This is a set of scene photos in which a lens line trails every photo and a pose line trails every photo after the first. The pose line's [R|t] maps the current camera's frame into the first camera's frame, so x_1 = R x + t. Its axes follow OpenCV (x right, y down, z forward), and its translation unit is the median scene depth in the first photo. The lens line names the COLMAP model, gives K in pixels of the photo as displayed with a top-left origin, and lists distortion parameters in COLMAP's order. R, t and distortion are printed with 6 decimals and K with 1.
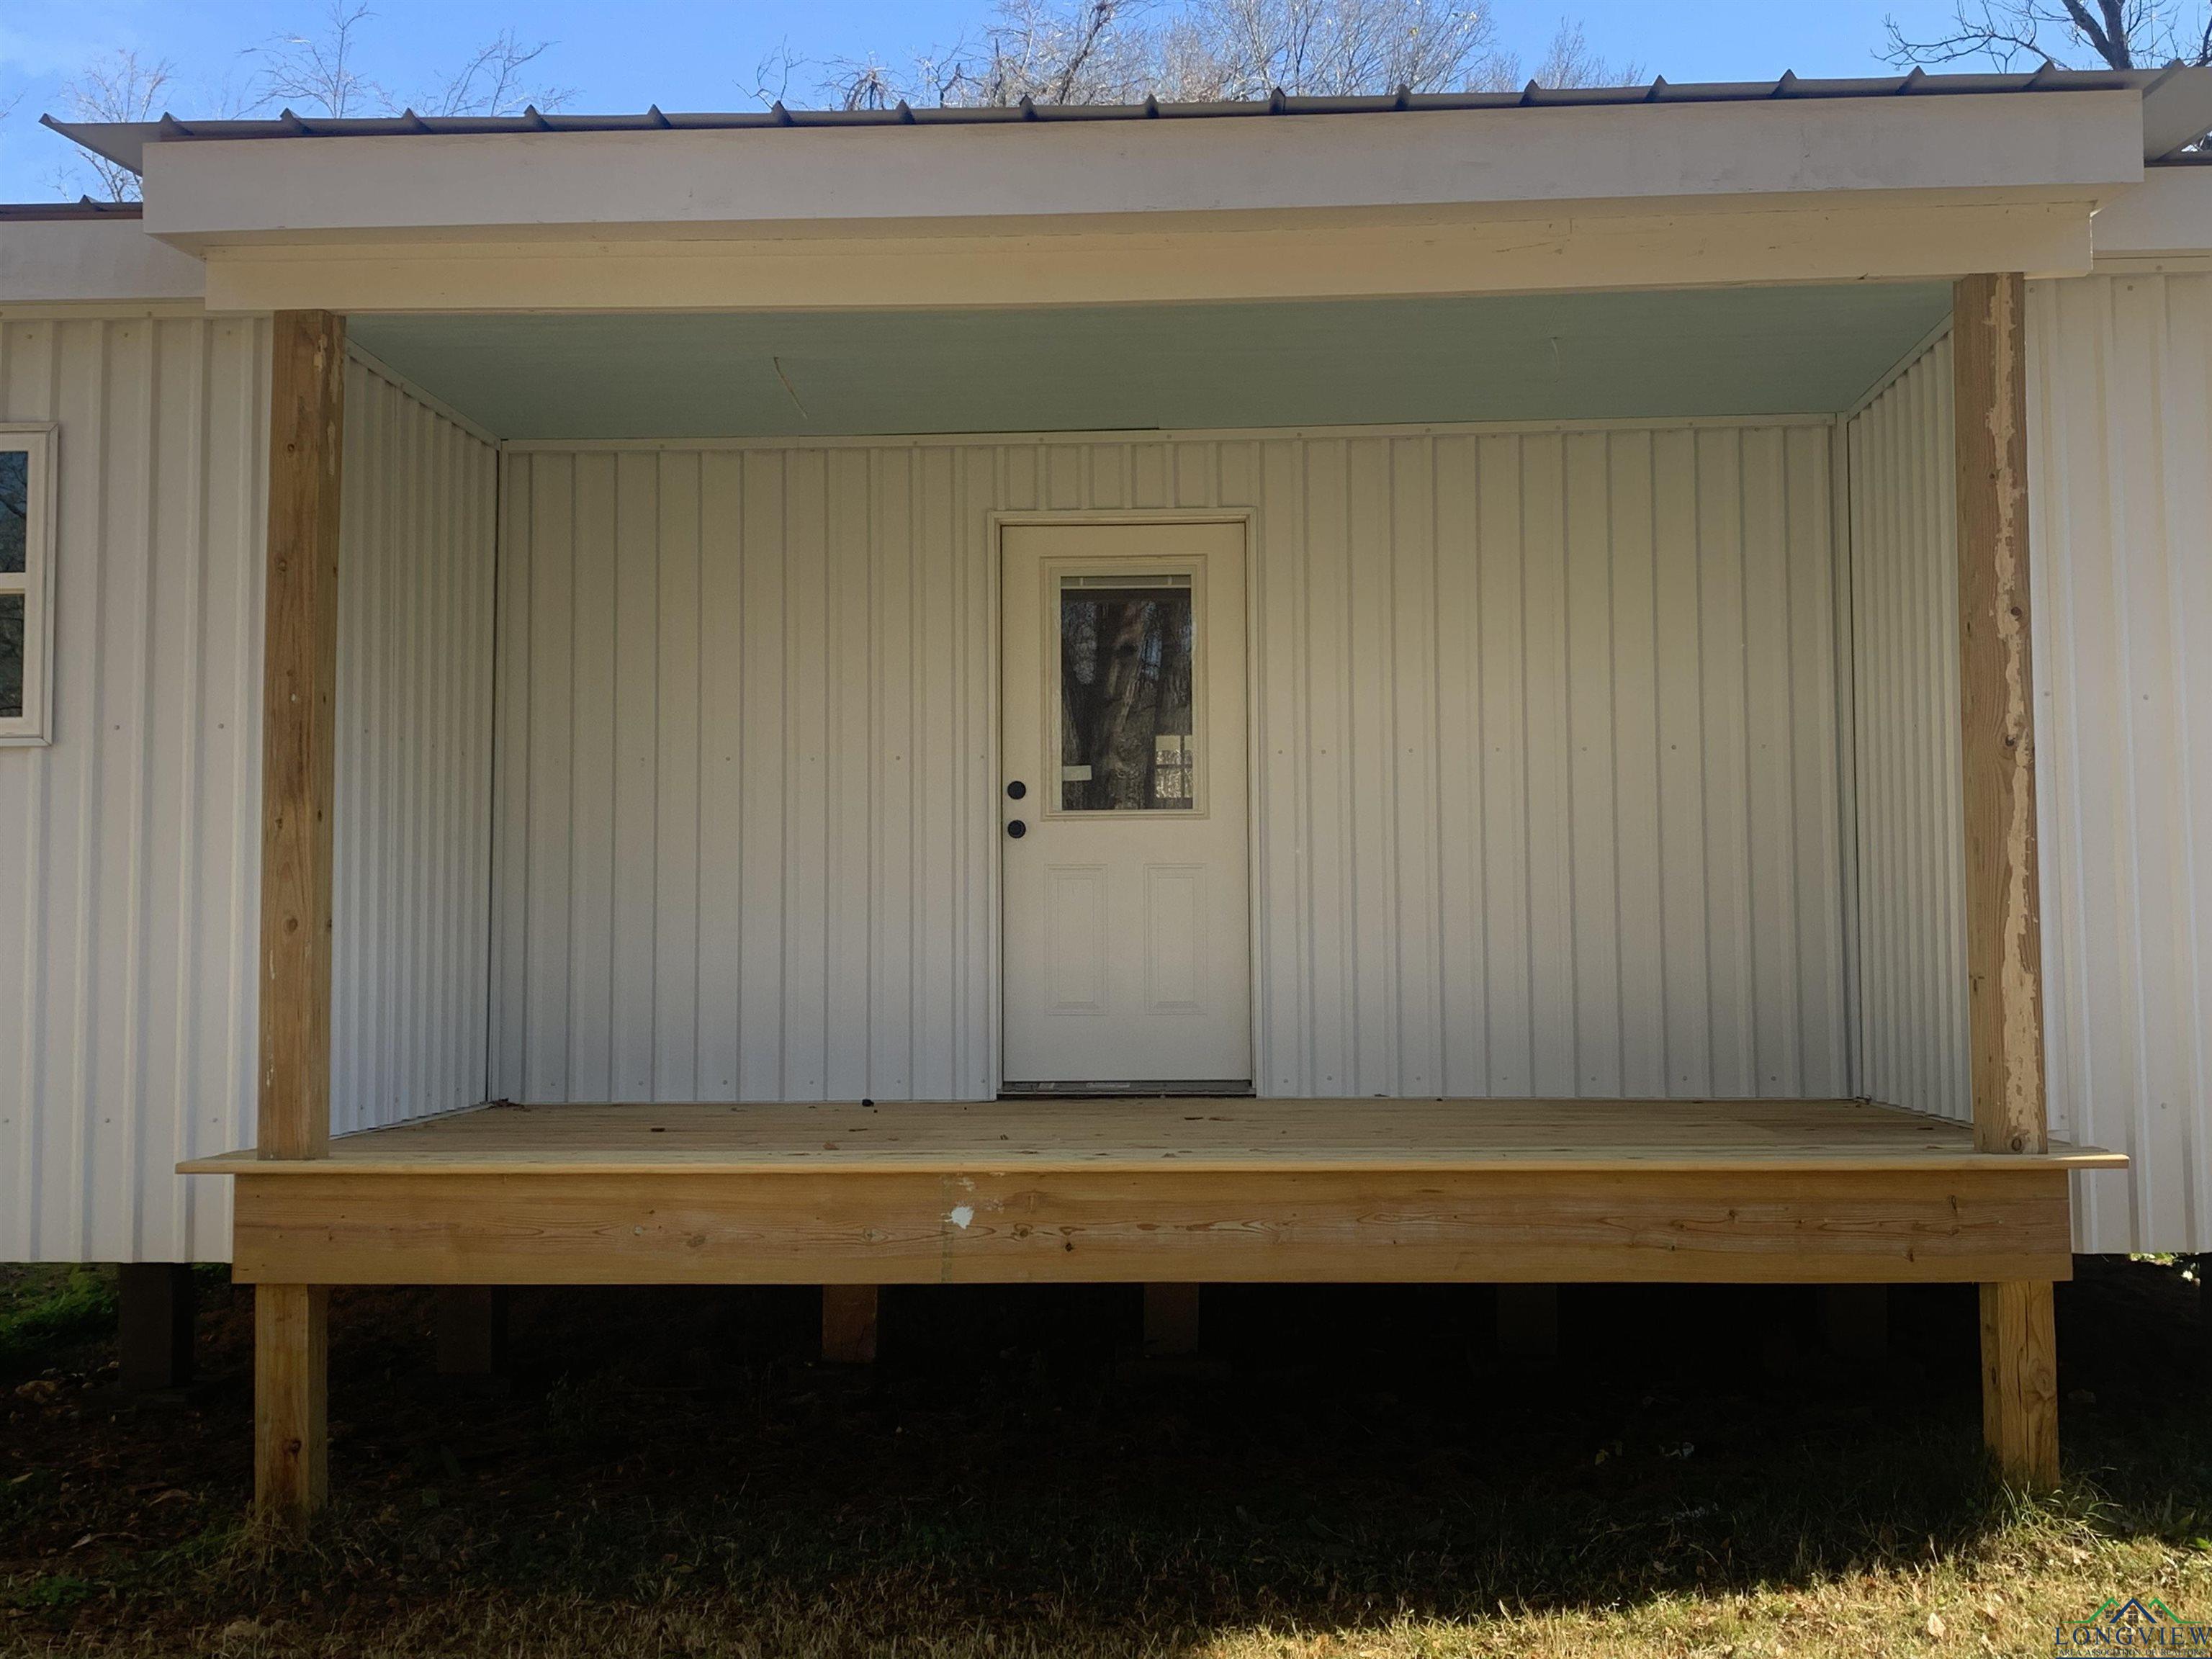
lens RADIAL K [[2520.7, 0, 1111.4], [0, 2520.7, 837.6], [0, 0, 1]] dist [0.005981, 0.000000]
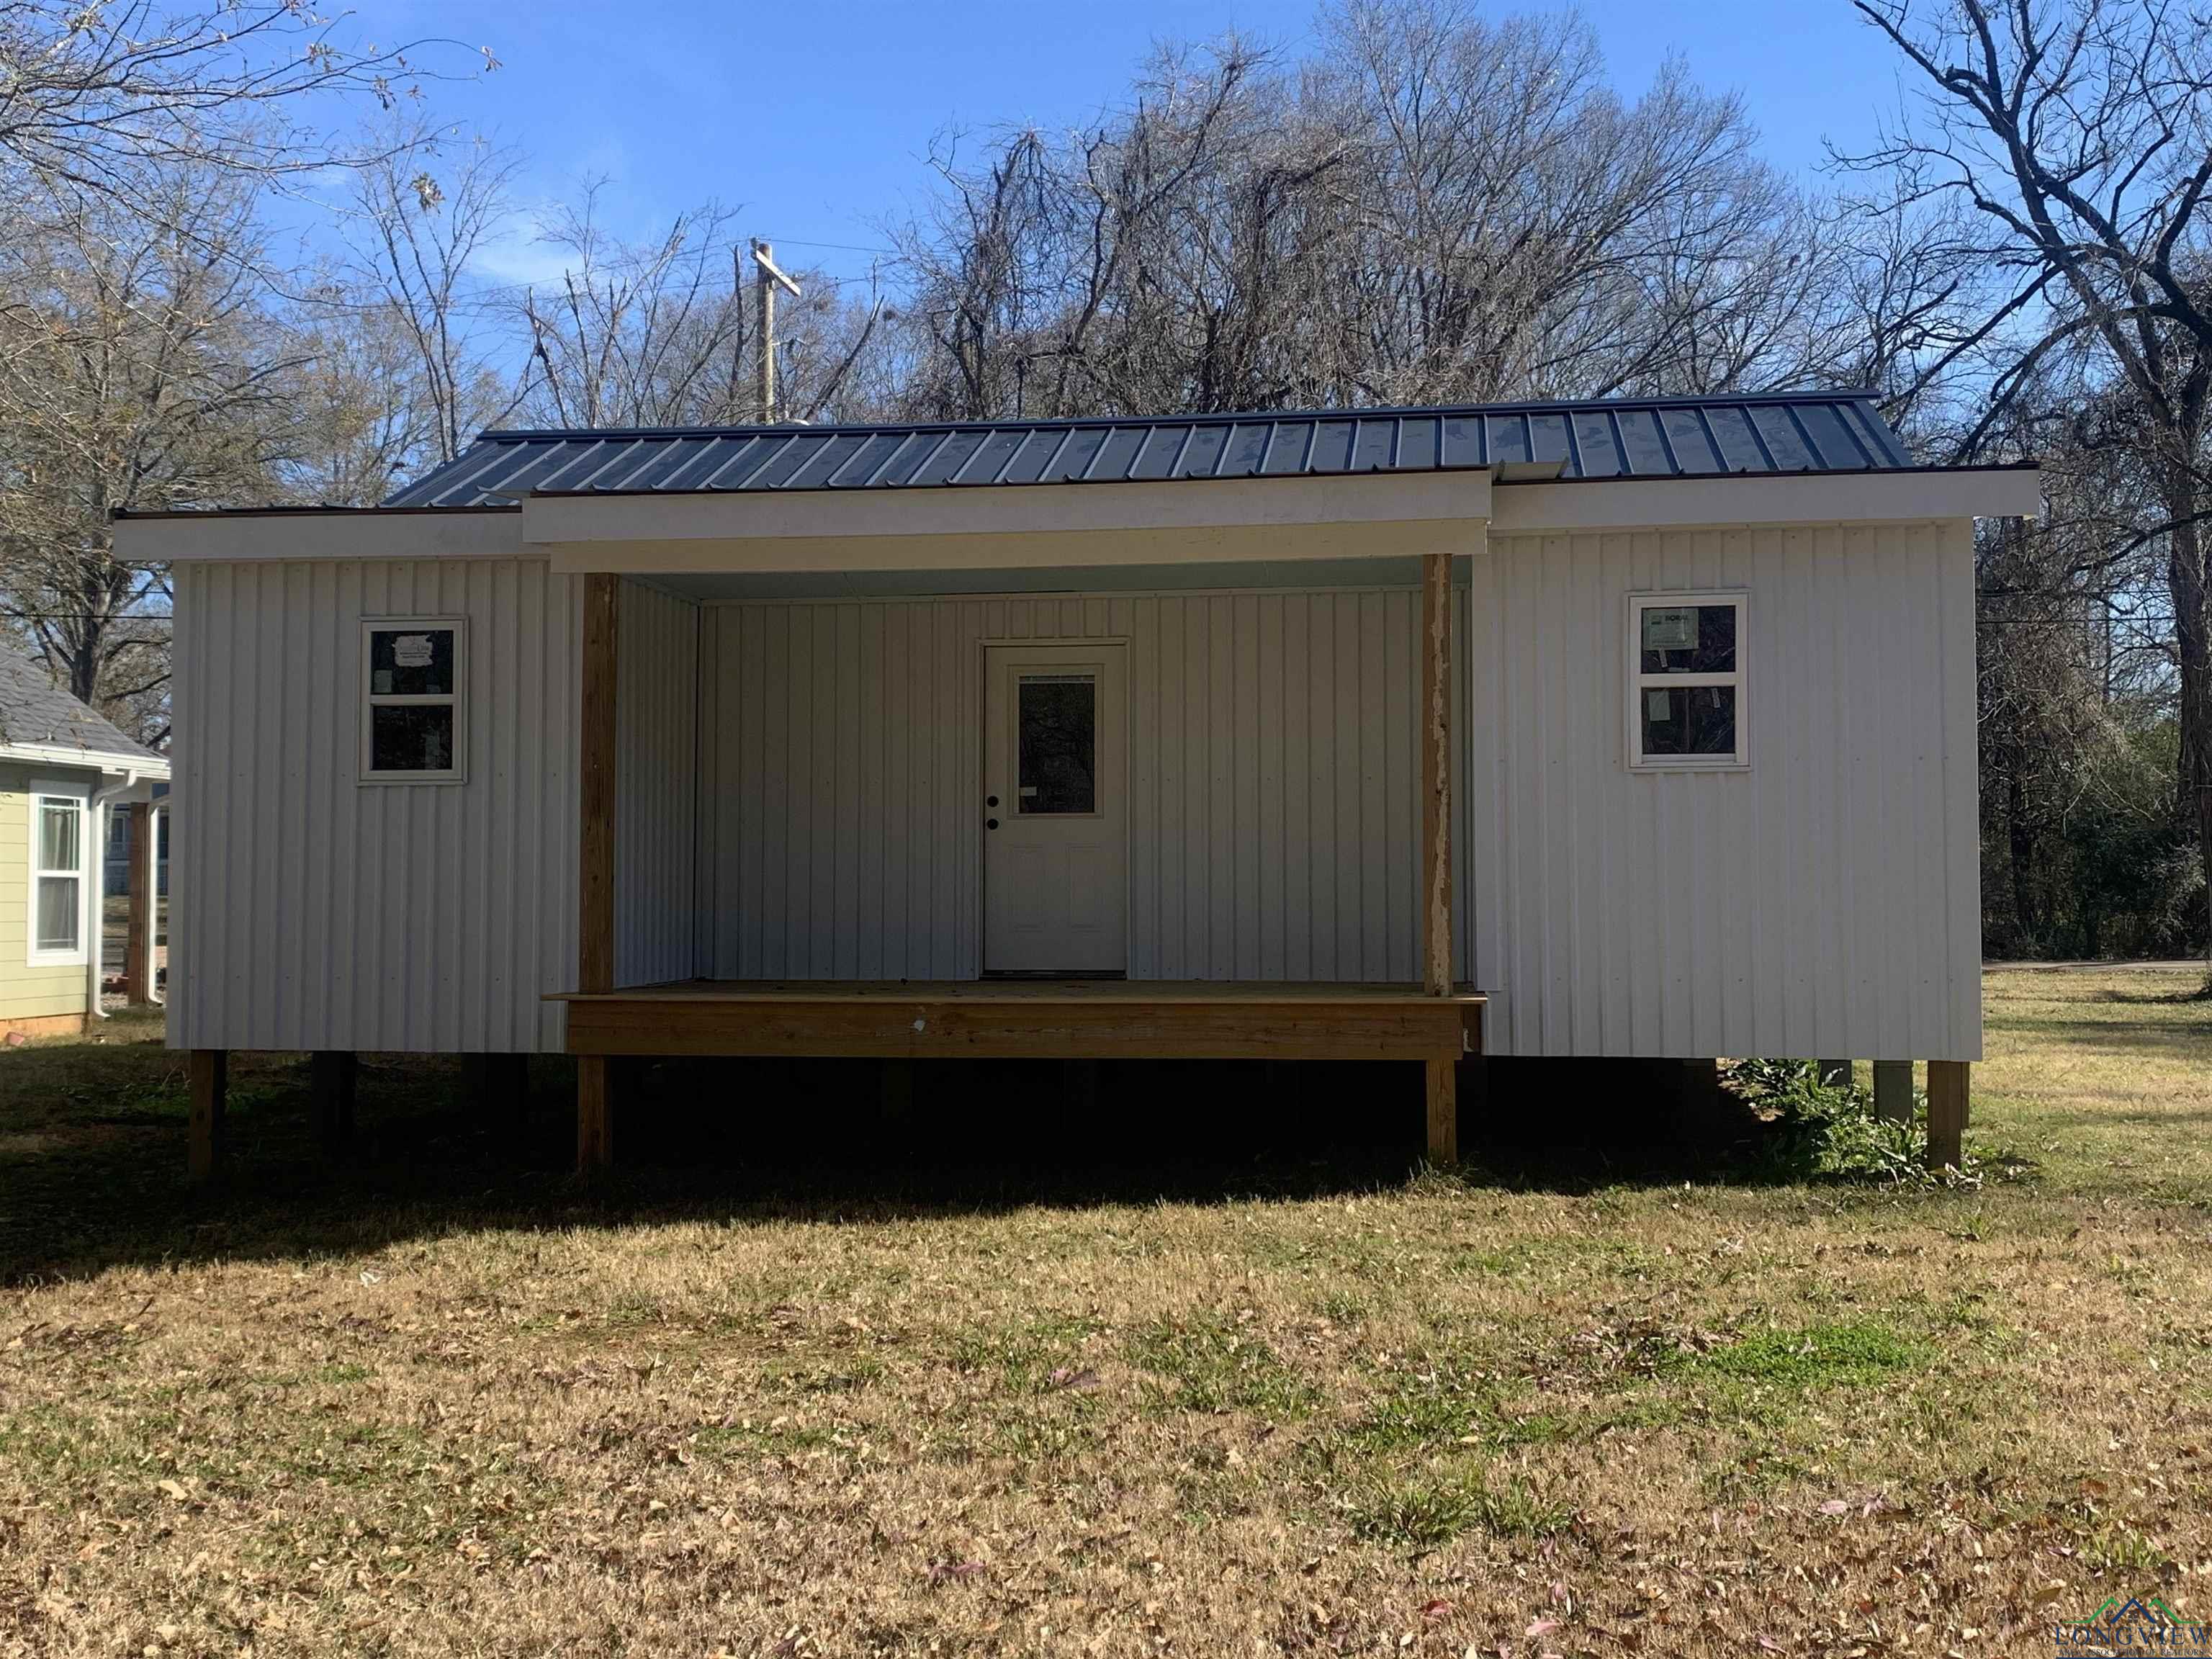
lens RADIAL K [[2520.7, 0, 1098.6], [0, 2520.7, 815.4], [0, 0, 1]] dist [0.005981, 0.000000]
pose [[0.996075, 0.002167, -0.088483, 0.253010], [-0.001061, 0.999921, 0.012546, -0.041751], [0.088504, -0.012402, 0.995999, -0.964281]]
